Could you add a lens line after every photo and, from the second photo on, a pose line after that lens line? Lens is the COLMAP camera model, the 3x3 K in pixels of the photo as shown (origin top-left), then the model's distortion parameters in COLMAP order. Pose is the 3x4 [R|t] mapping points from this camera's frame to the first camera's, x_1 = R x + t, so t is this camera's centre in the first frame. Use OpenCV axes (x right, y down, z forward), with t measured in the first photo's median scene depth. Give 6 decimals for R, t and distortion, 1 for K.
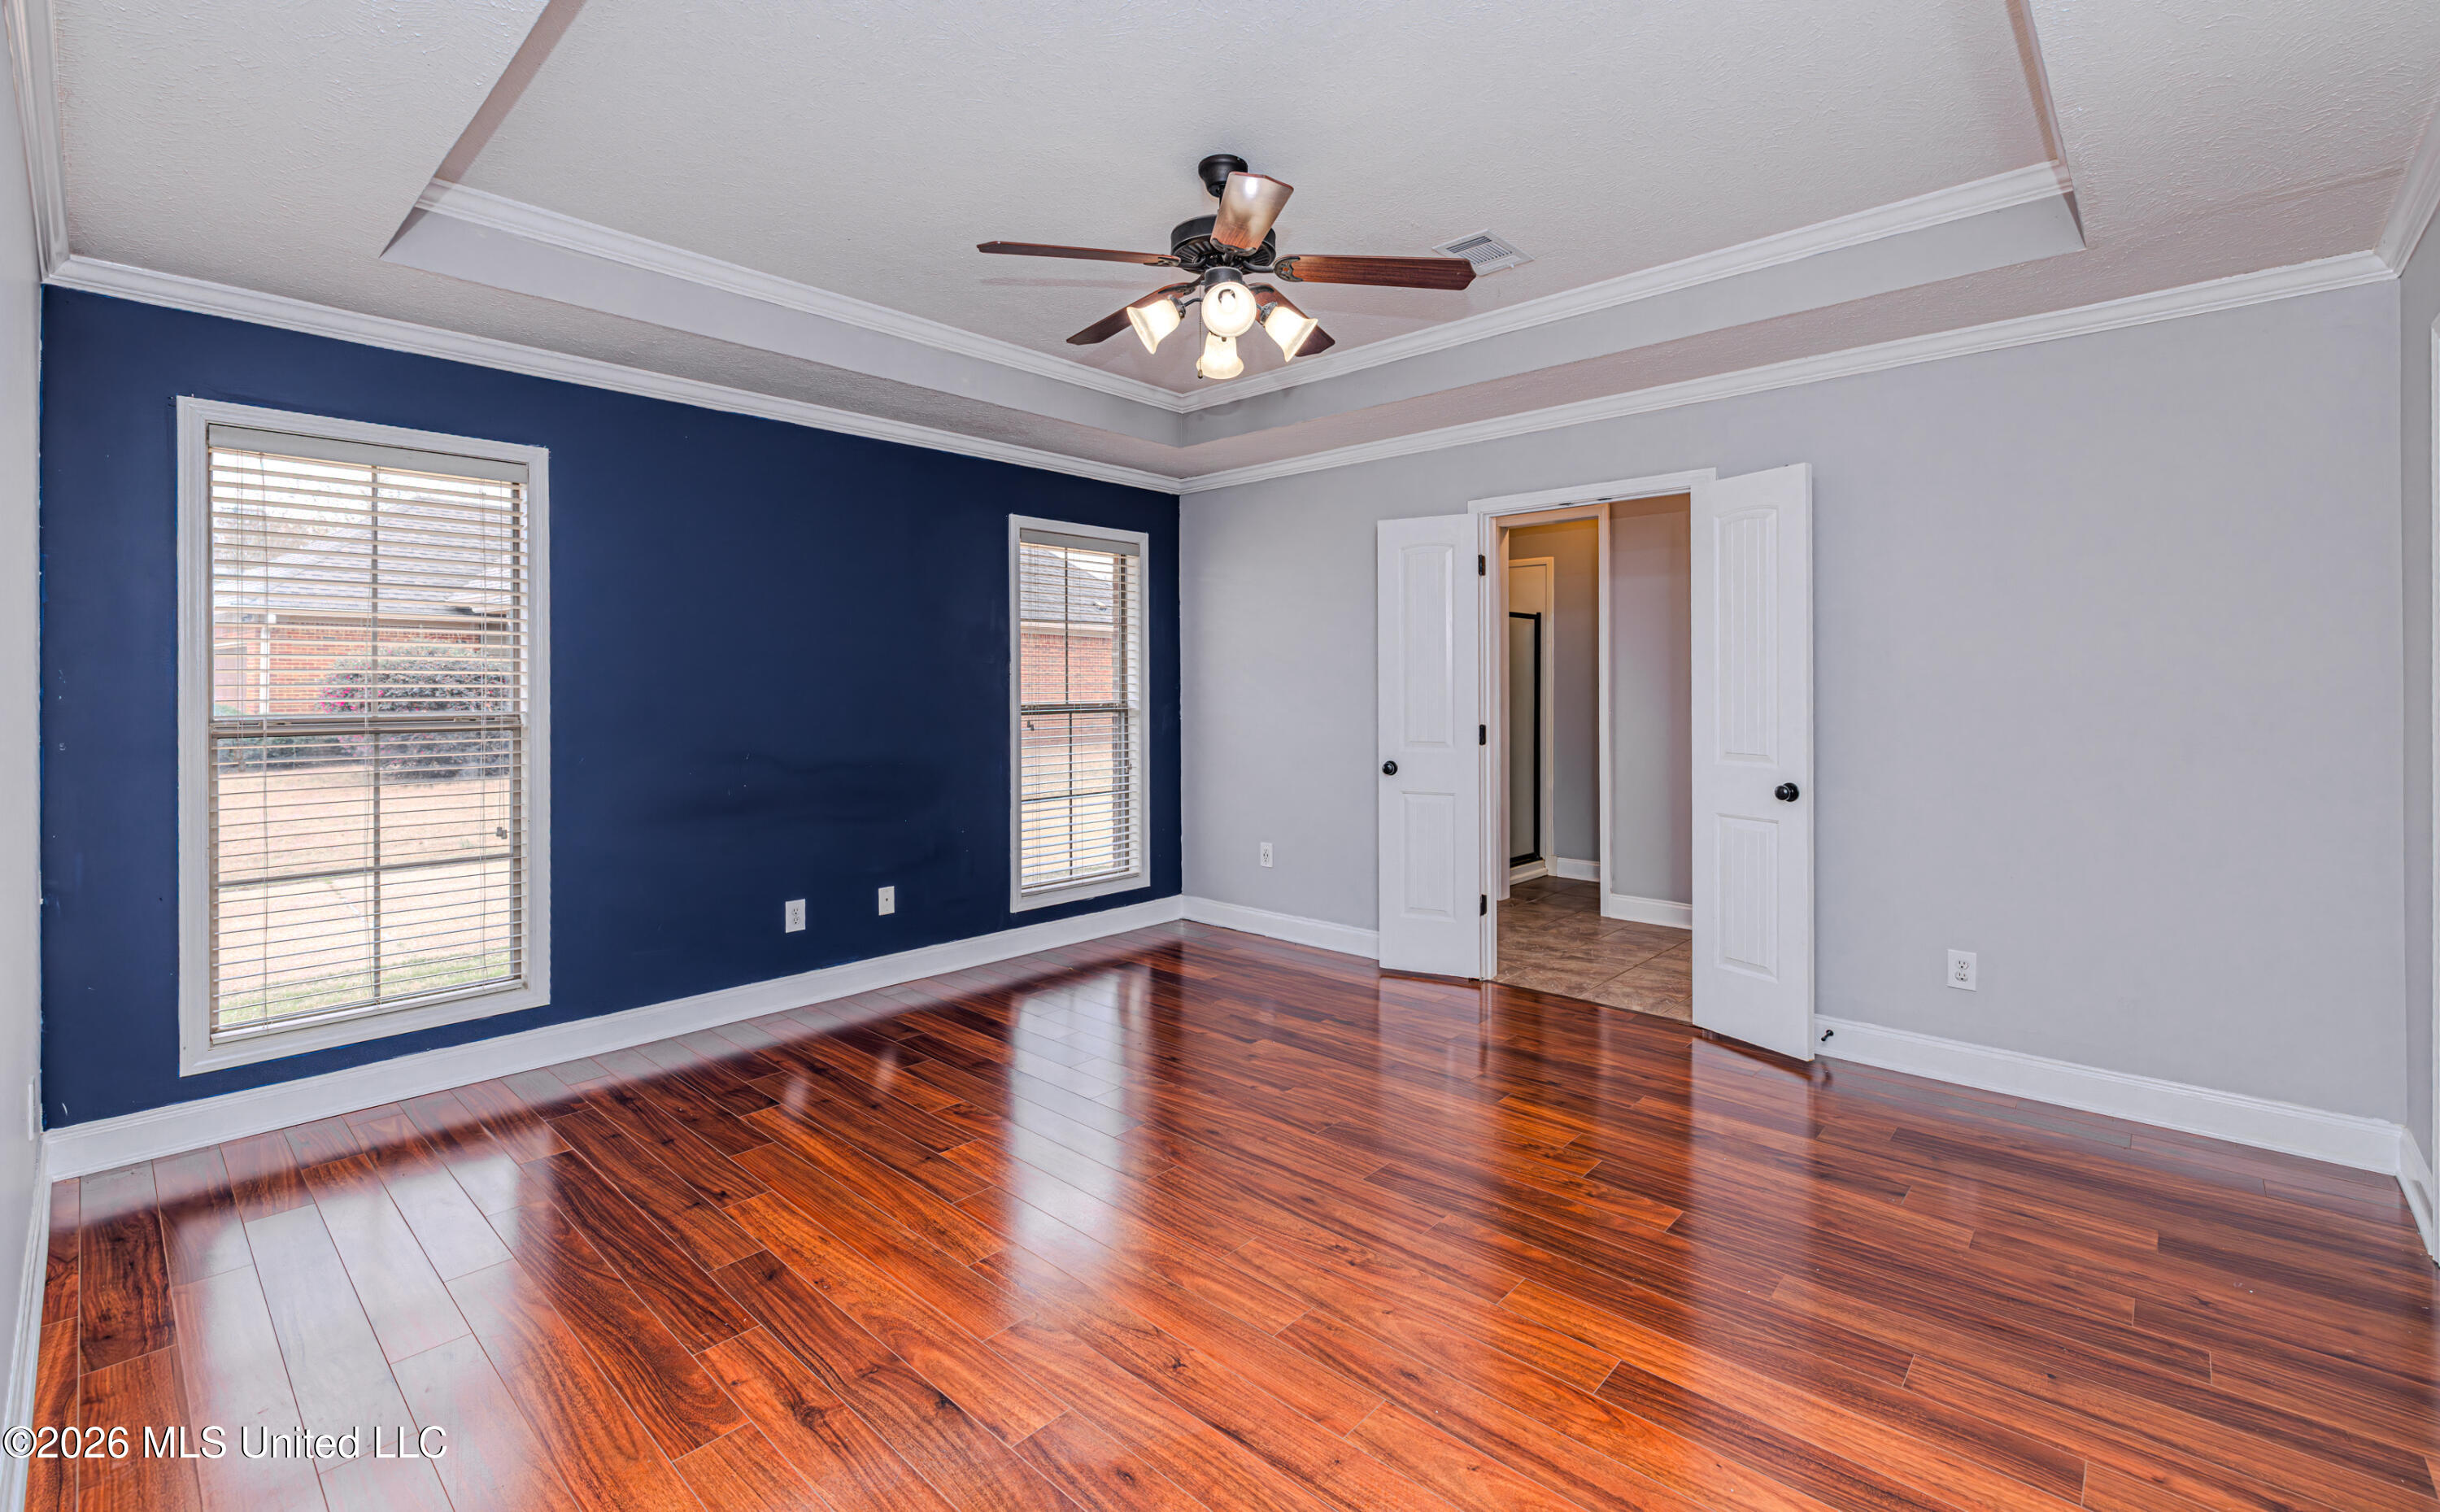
lens RADIAL K [[1057.6, 0, 1222.9], [0, 1057.6, 683.6], [0, 0, 1]] dist [0.000407, 0.000021]
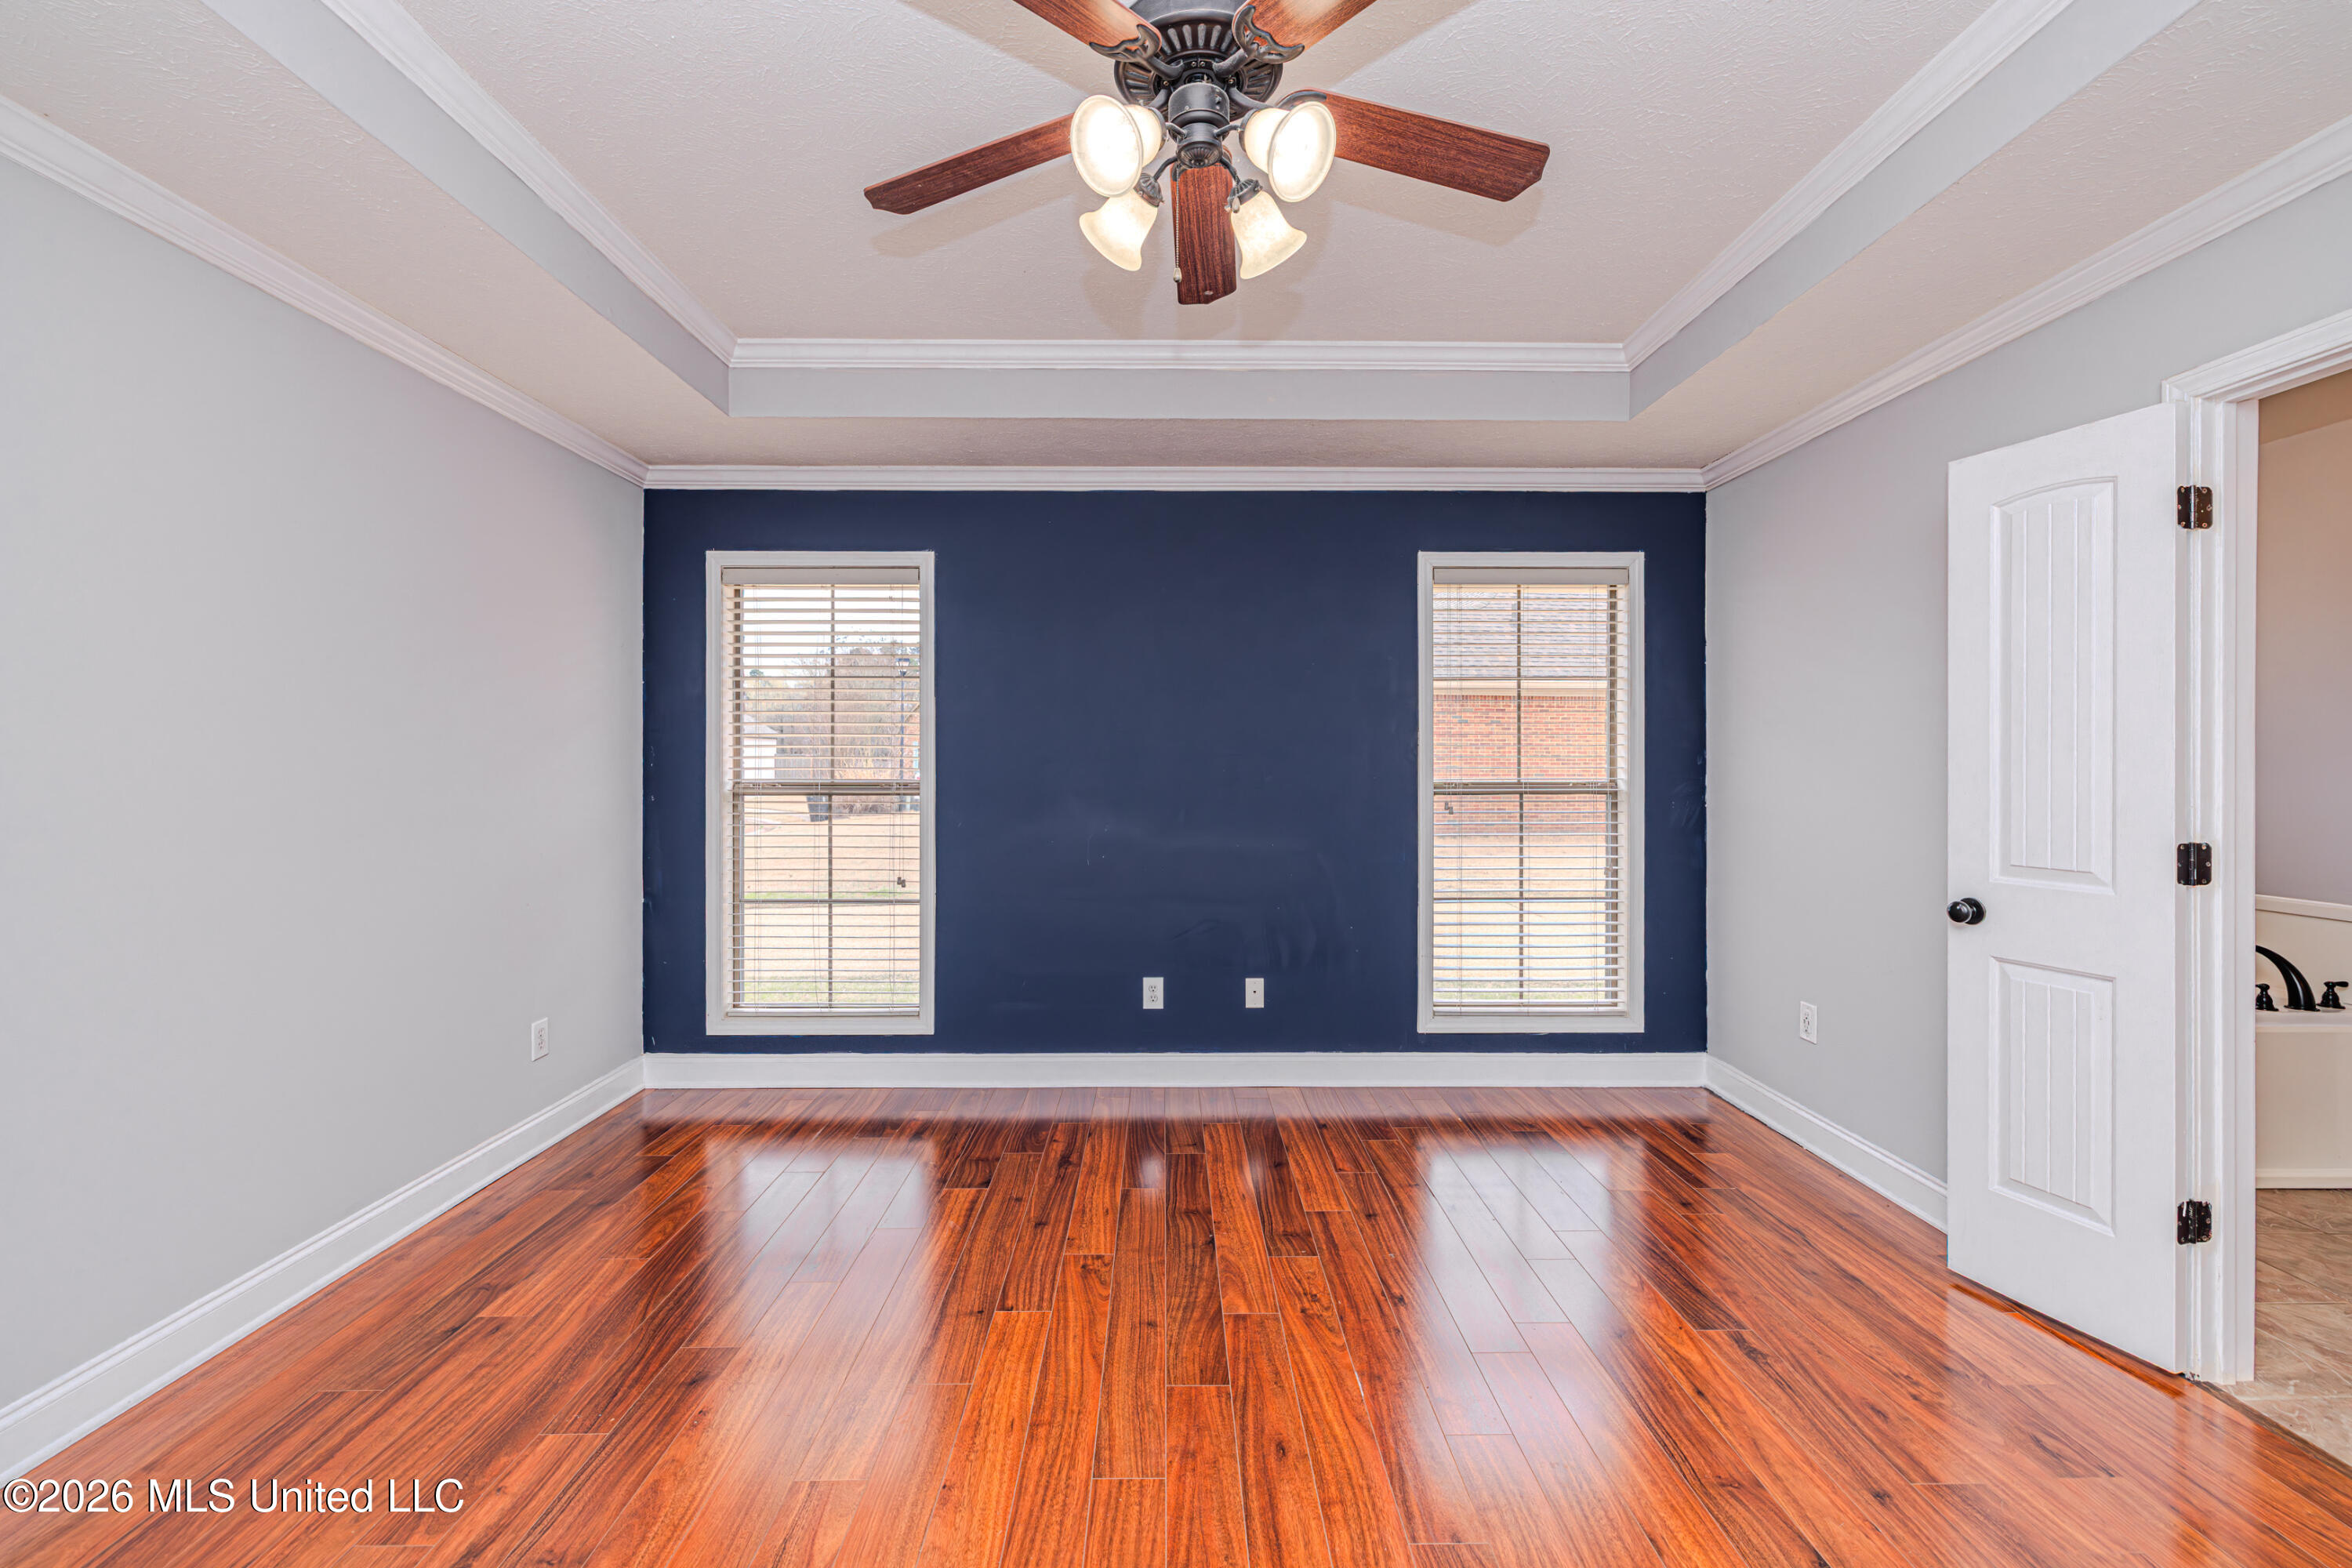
lens RADIAL K [[992.0, 0, 1170.1], [0, 992.0, 760.2], [0, 0, 1]] dist [0.002063, 0.000533]
pose [[0.682666, 0.003370, -0.730722, 0.251851], [-0.001124, 0.999993, 0.003563, 0.000473], [0.730729, -0.001611, 0.682665, 0.348381]]
